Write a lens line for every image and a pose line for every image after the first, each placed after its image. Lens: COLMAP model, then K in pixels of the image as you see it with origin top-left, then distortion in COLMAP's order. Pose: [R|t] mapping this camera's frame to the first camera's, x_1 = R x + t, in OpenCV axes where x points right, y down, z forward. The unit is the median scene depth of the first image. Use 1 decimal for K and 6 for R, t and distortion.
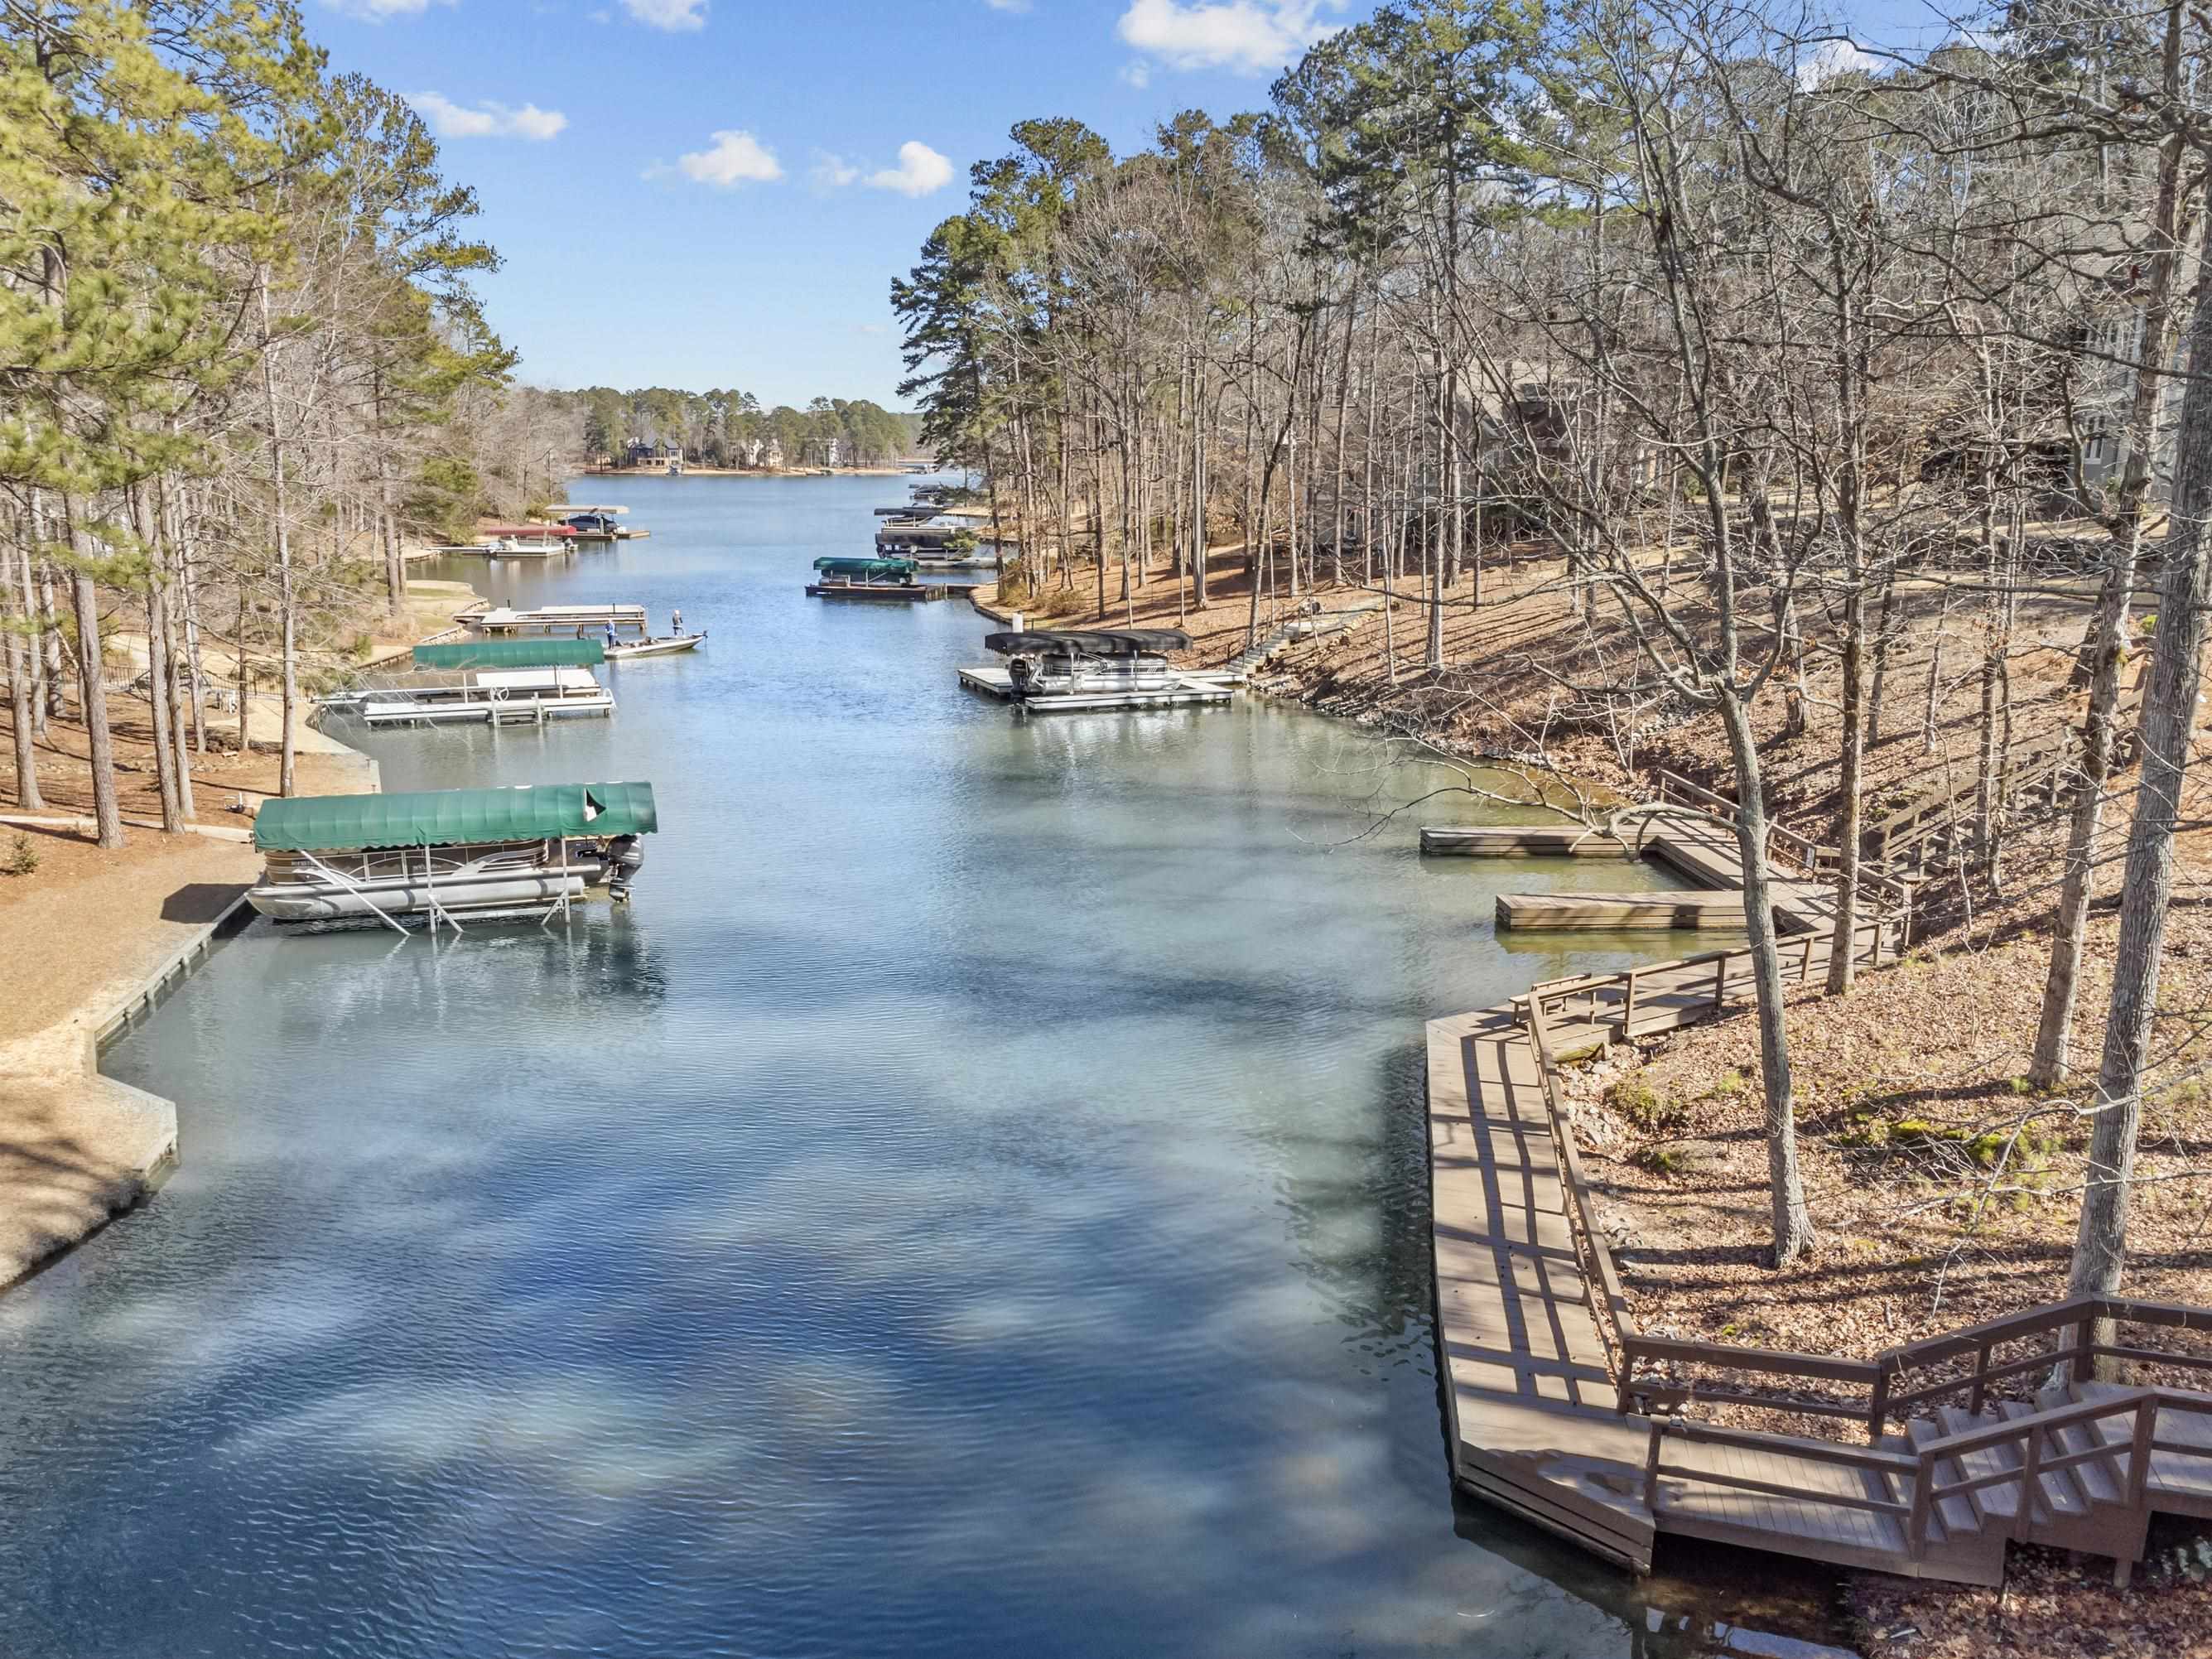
lens RADIAL K [[1611.1, 0, 1106.0], [0, 1611.1, 829.5], [0, 0, 1]] dist [0.010869, -0.000038]
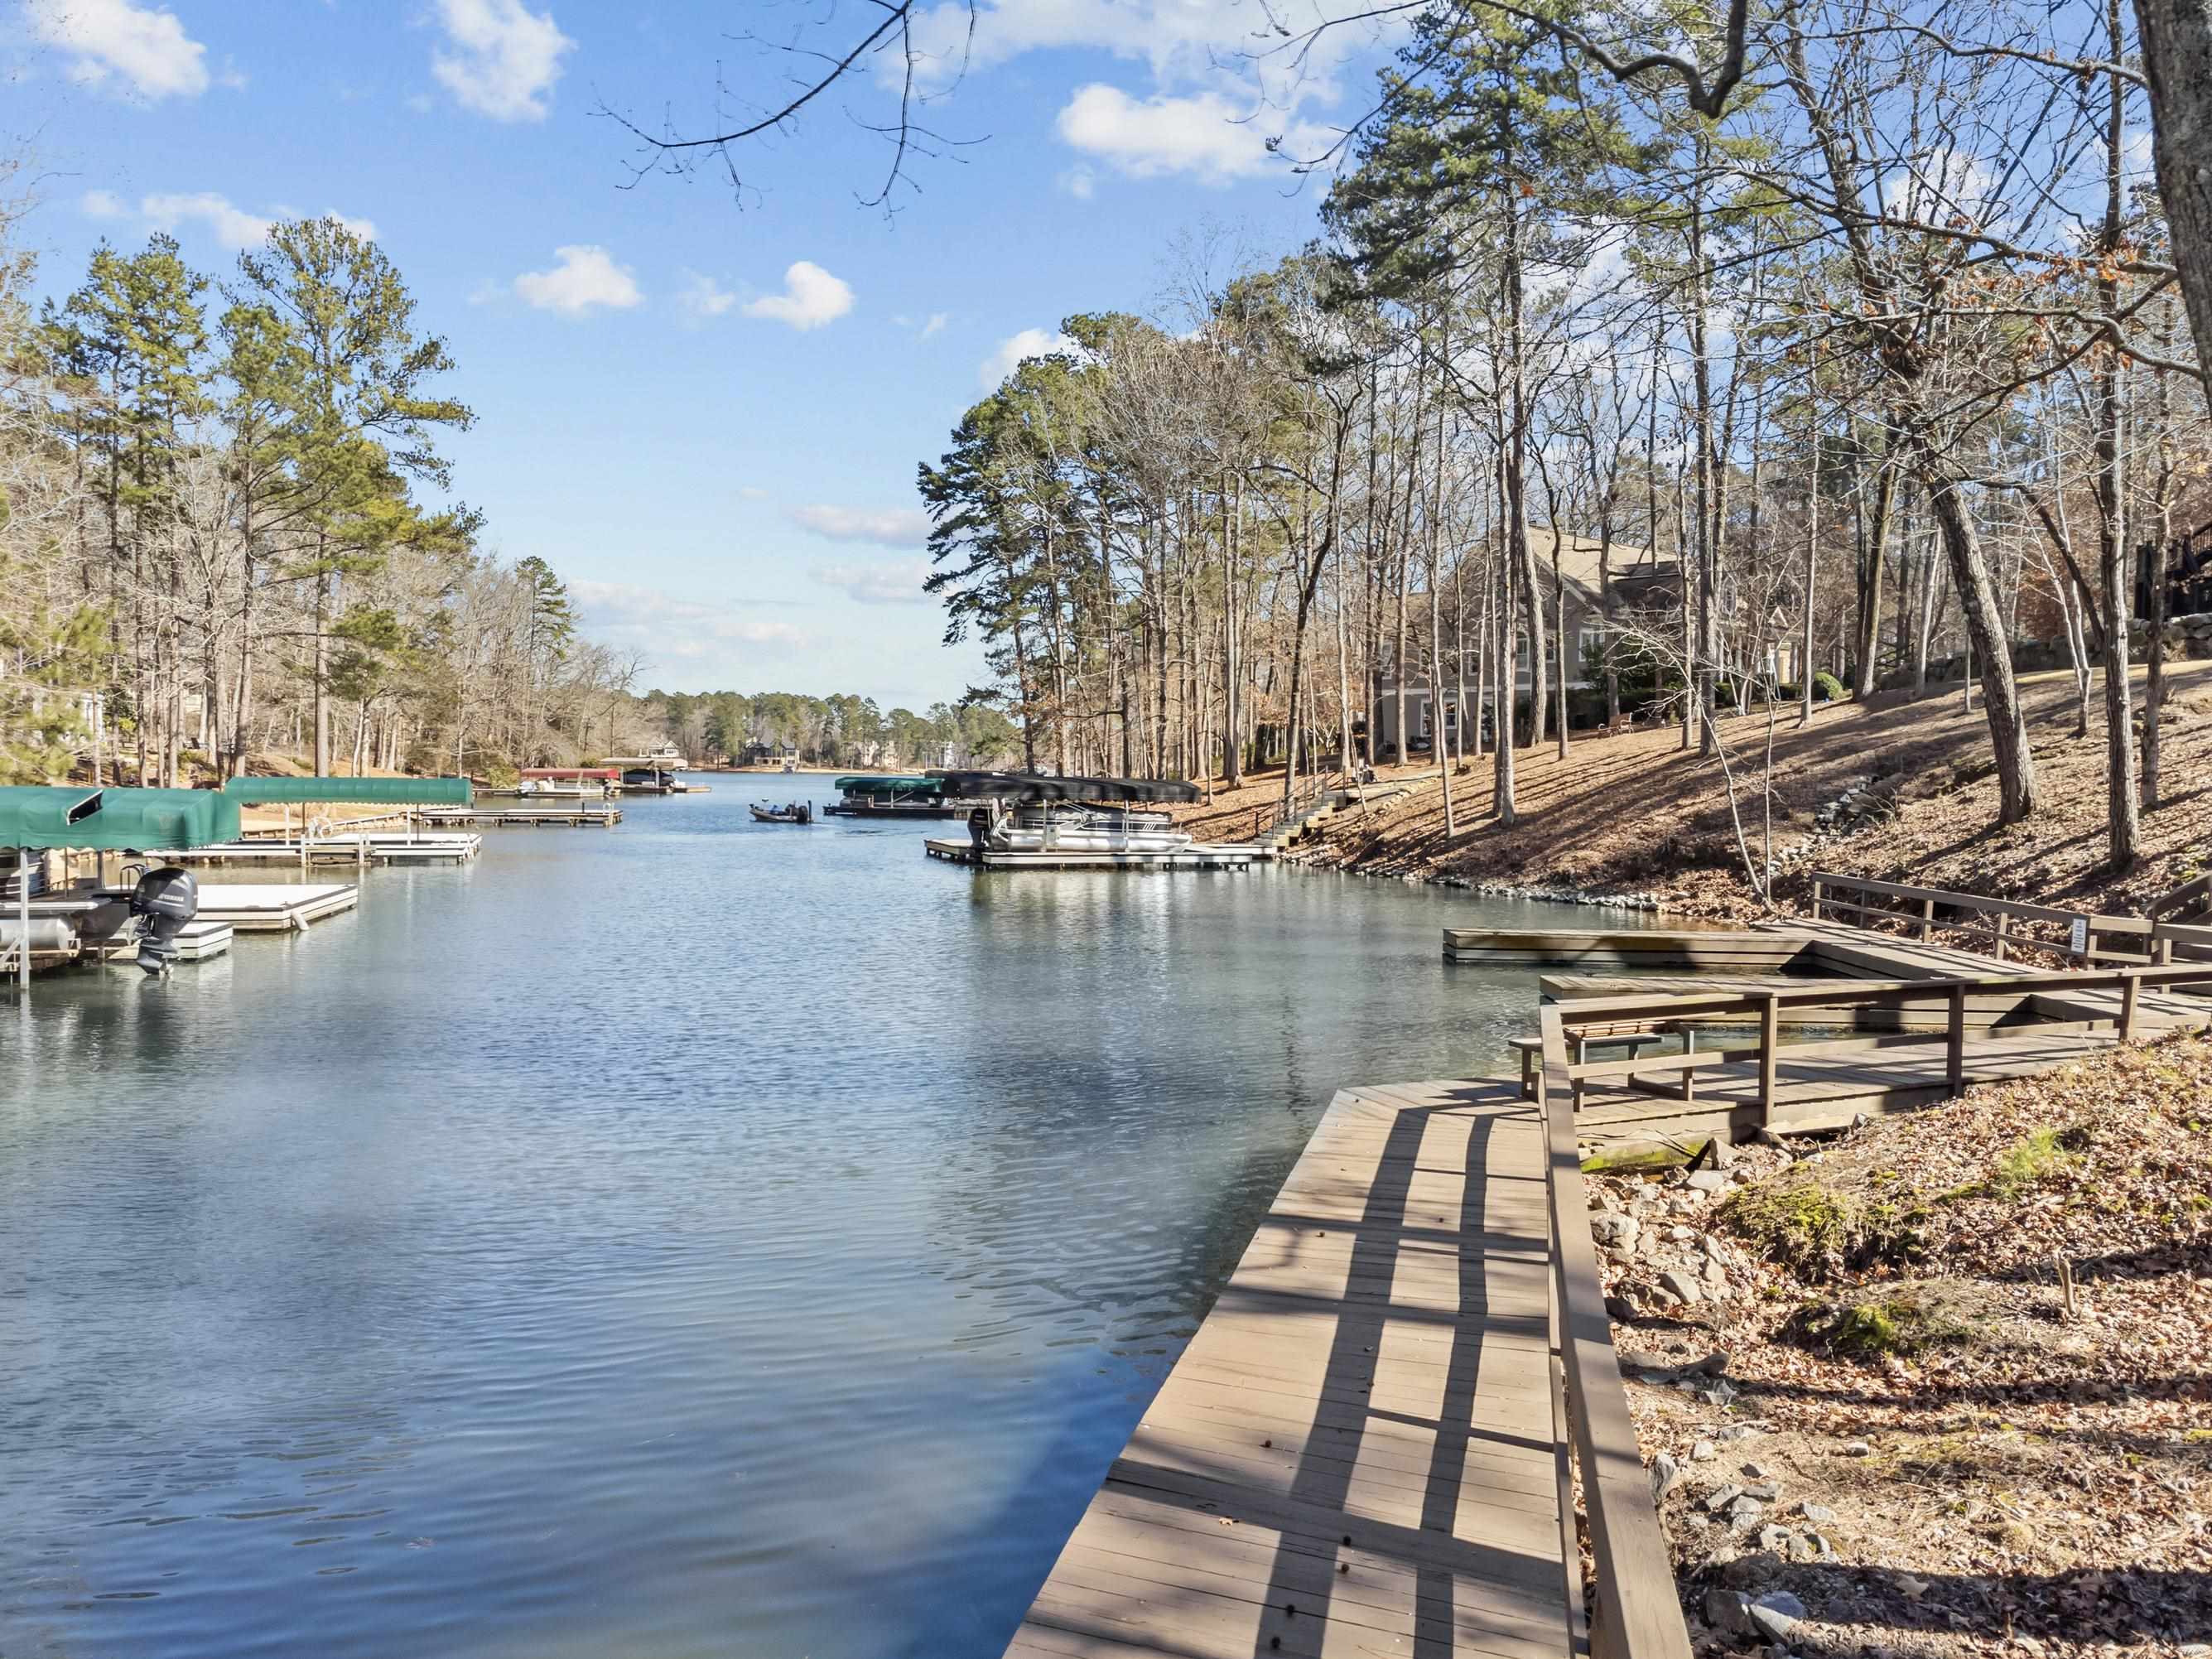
lens RADIAL K [[1714.6, 0, 1078.1], [0, 1714.6, 838.2], [0, 0, 1]] dist [-0.008414, 0.044158]
pose [[0.997280, 0.010553, -0.072947, 0.069502], [-0.022487, 0.986075, -0.164772, 0.058087], [0.070193, 0.165965, 0.983630, 0.210123]]
